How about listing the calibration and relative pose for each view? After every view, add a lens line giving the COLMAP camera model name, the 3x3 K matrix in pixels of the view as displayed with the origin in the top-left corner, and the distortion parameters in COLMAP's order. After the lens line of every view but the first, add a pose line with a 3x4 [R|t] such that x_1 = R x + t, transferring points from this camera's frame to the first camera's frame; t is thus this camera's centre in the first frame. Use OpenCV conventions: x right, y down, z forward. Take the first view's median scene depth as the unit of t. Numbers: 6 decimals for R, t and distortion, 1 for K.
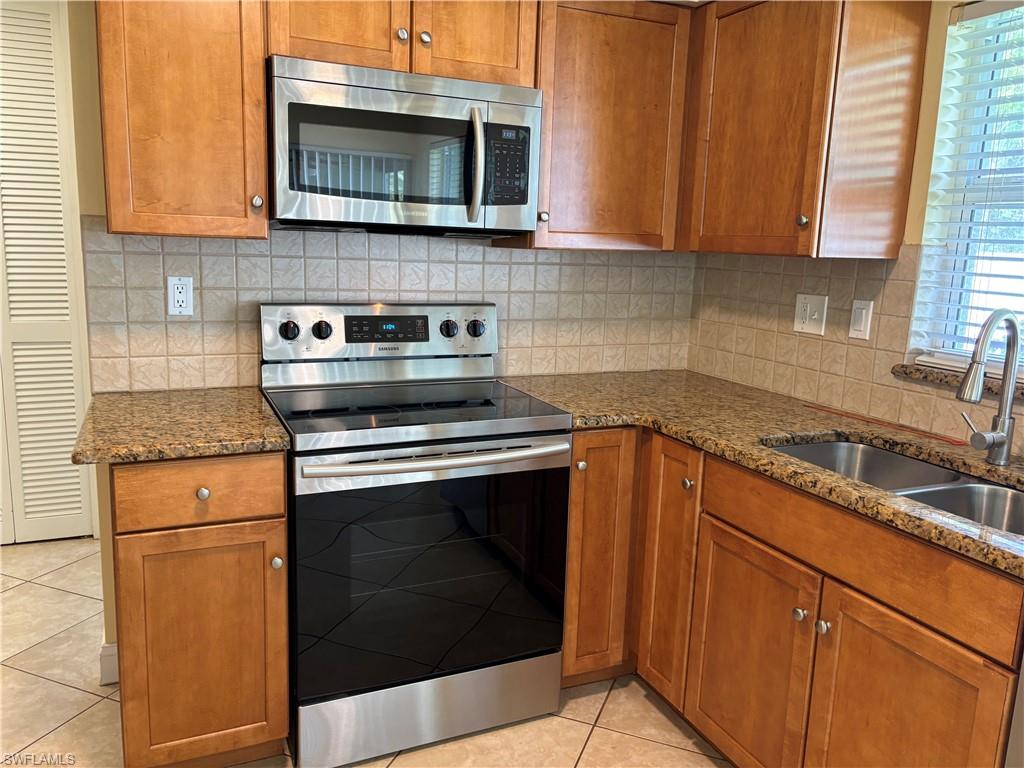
lens RADIAL K [[786.3, 0, 512.0], [0, 786.3, 384.0], [0, 0, 1]] dist [0.055887, -0.062818]
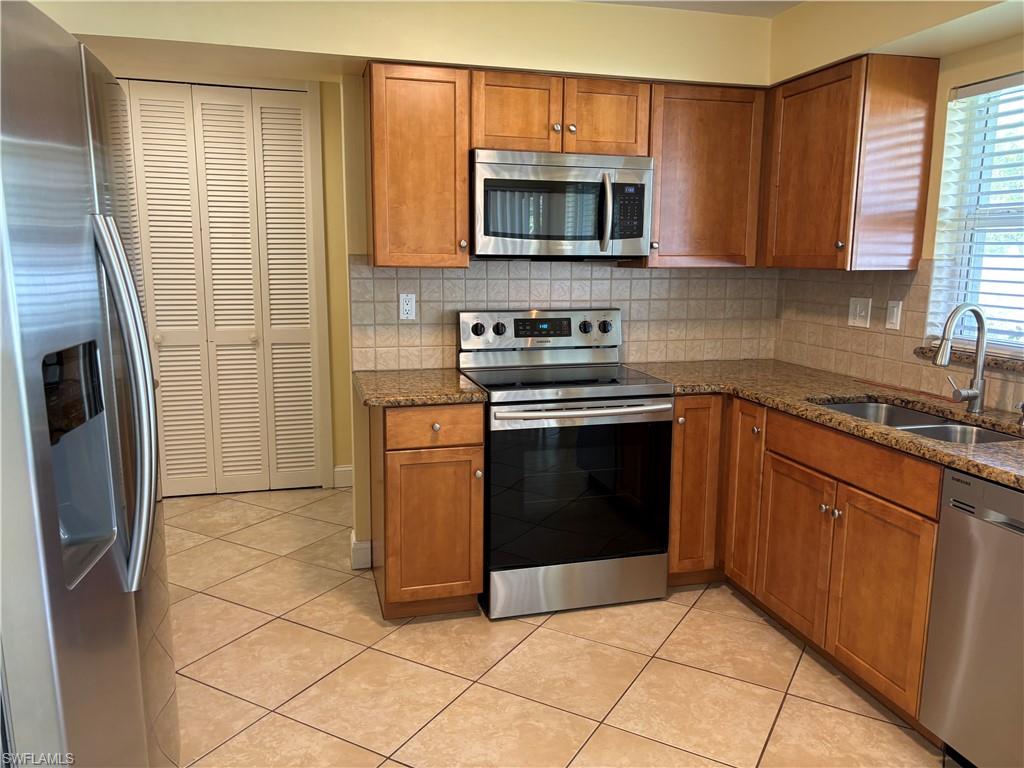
lens RADIAL K [[785.7, 0, 517.5], [0, 785.7, 385.6], [0, 0, 1]] dist [0.053740, -0.062108]
pose [[0.988030, -0.000941, -0.154260, 0.015866], [-0.001472, 0.999878, -0.015527, 0.062806], [0.154256, 0.015568, 0.987908, -0.444641]]
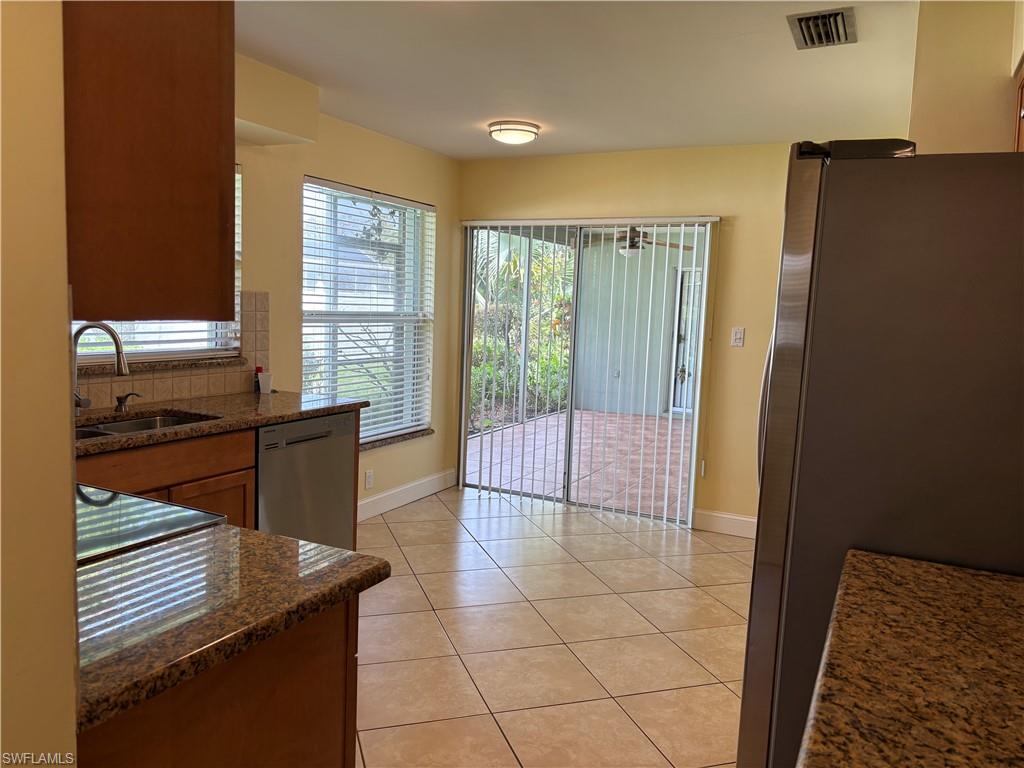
lens RADIAL K [[785.7, 0, 517.5], [0, 785.7, 385.6], [0, 0, 1]] dist [0.053740, -0.062108]
pose [[-0.633067, -0.143112, 0.760753, -0.987427], [0.076699, 0.966329, 0.245611, -0.241030], [-0.770288, 0.213837, -0.600775, 1.045365]]
